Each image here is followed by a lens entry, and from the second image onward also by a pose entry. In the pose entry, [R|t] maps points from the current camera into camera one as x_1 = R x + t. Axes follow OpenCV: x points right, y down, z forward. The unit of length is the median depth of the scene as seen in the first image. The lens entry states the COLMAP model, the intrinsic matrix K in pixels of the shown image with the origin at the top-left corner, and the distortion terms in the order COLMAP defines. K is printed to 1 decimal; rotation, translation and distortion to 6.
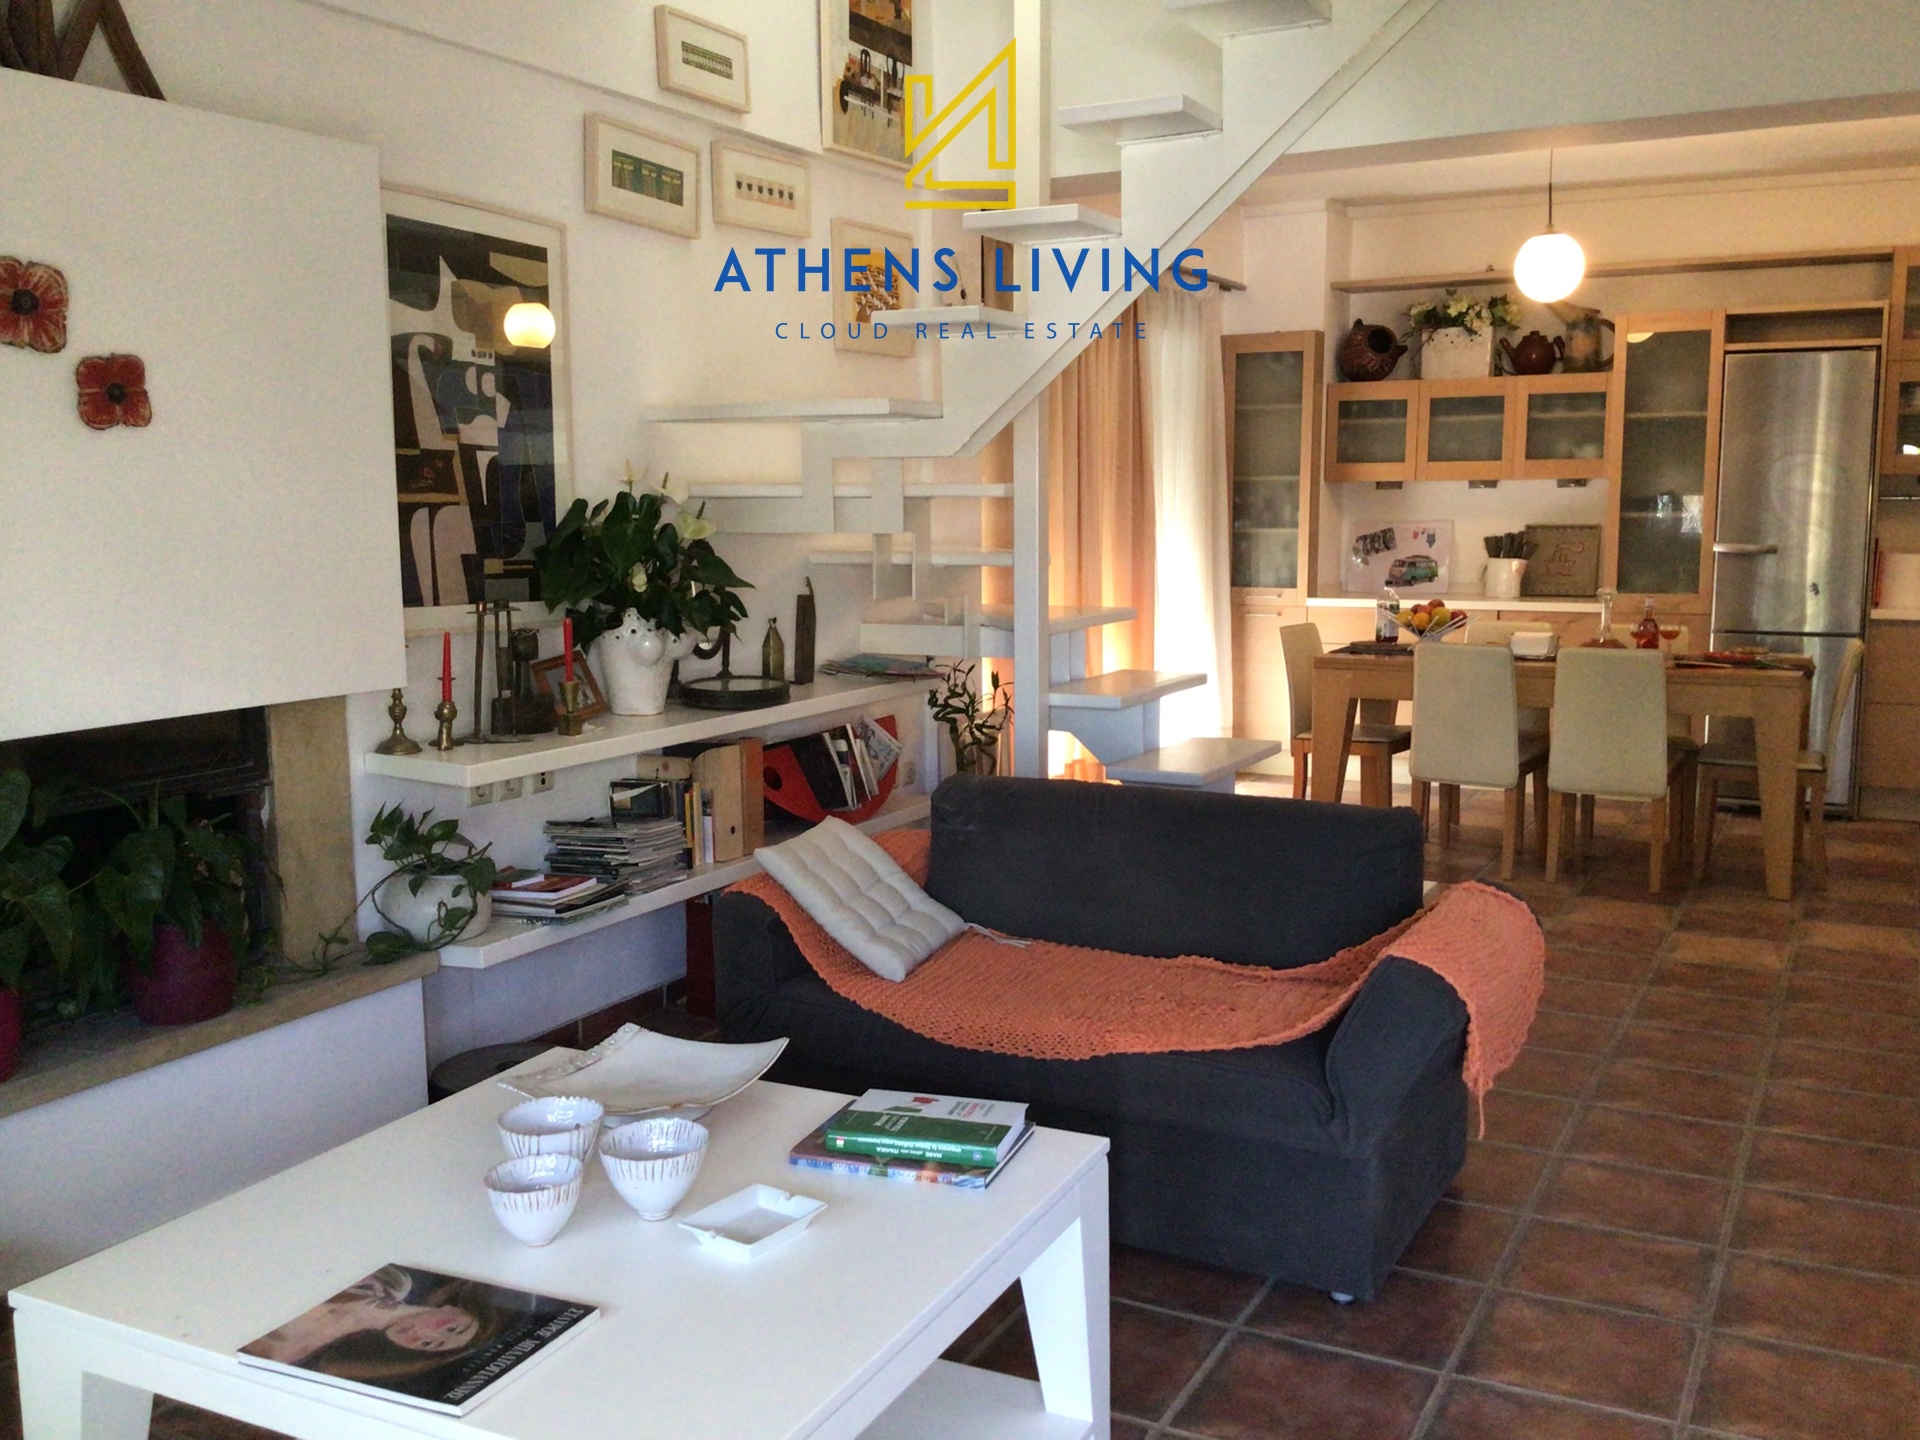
lens RADIAL K [[1749.1, 0, 960.0], [0, 1749.1, 720.0], [0, 0, 1]] dist [0.095773, -0.210545]
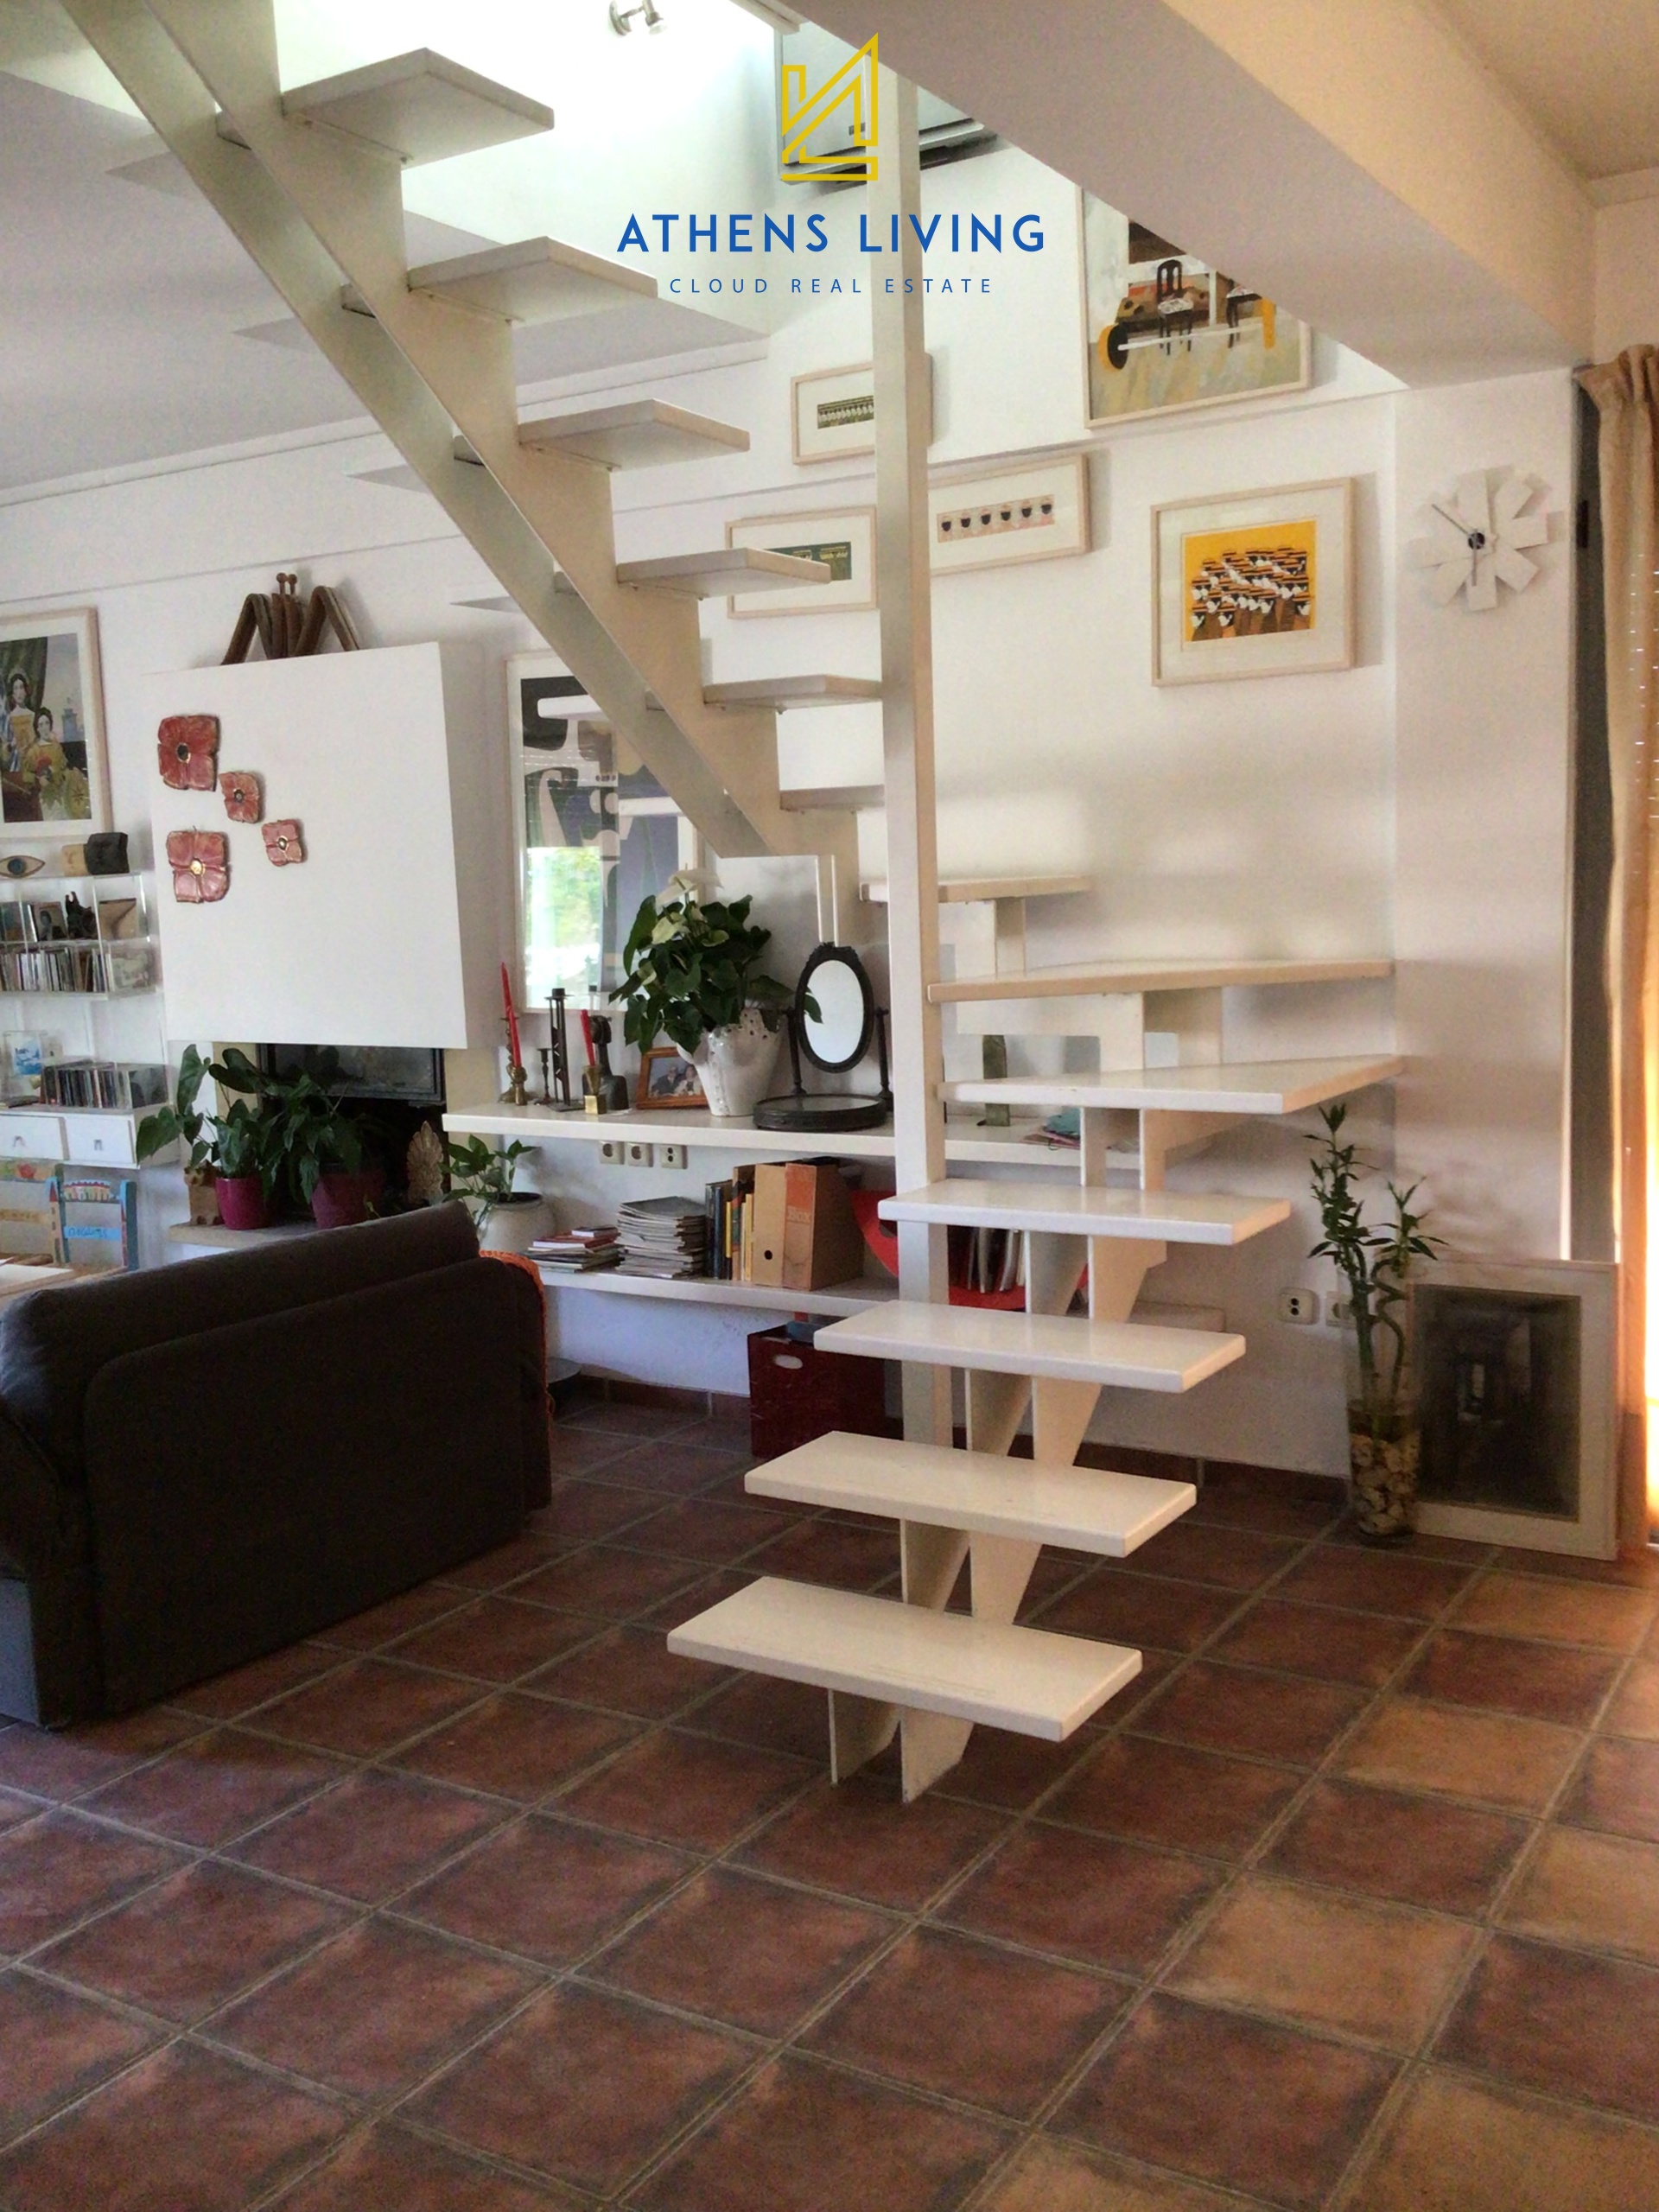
lens RADIAL K [[2015.1, 0, 829.5], [0, 2015.1, 1106.0], [0, 0, 1]] dist [0.095773, -0.210545]
pose [[-0.071111, 0.130808, -0.988854, 0.950101], [-0.093819, 0.986092, 0.137189, -0.171406], [0.993046, 0.102528, -0.057850, 1.117393]]
